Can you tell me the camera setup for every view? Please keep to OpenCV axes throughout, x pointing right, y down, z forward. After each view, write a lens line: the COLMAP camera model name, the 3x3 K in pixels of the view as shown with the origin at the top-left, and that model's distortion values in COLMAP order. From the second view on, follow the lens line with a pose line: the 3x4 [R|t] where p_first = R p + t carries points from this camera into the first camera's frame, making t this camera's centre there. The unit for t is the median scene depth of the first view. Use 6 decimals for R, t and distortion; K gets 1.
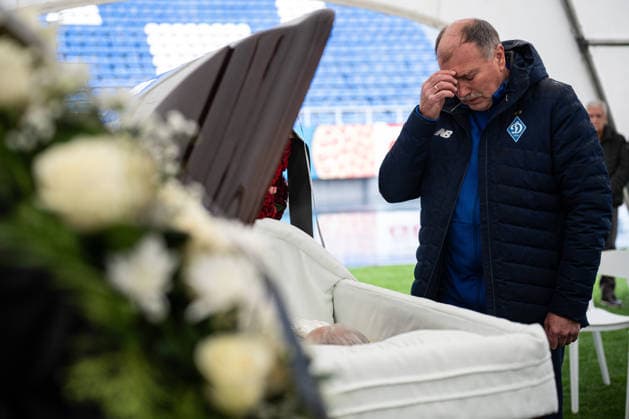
lens RADIAL K [[945.9, 0, 294.8], [0, 945.9, 208.7], [0, 0, 1]] dist [-0.027044, -0.048423]
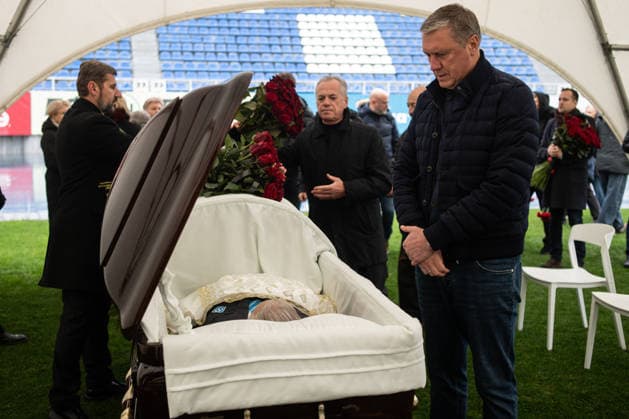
lens RADIAL K [[706.0, 0, 287.2], [0, 706.0, 186.9], [0, 0, 1]] dist [-0.078256, 0.068238]
pose [[0.983414, 0.054802, -0.172898, 0.163787], [-0.045551, 0.997333, 0.057033, -0.069407], [0.175563, -0.048211, 0.983287, 0.026826]]
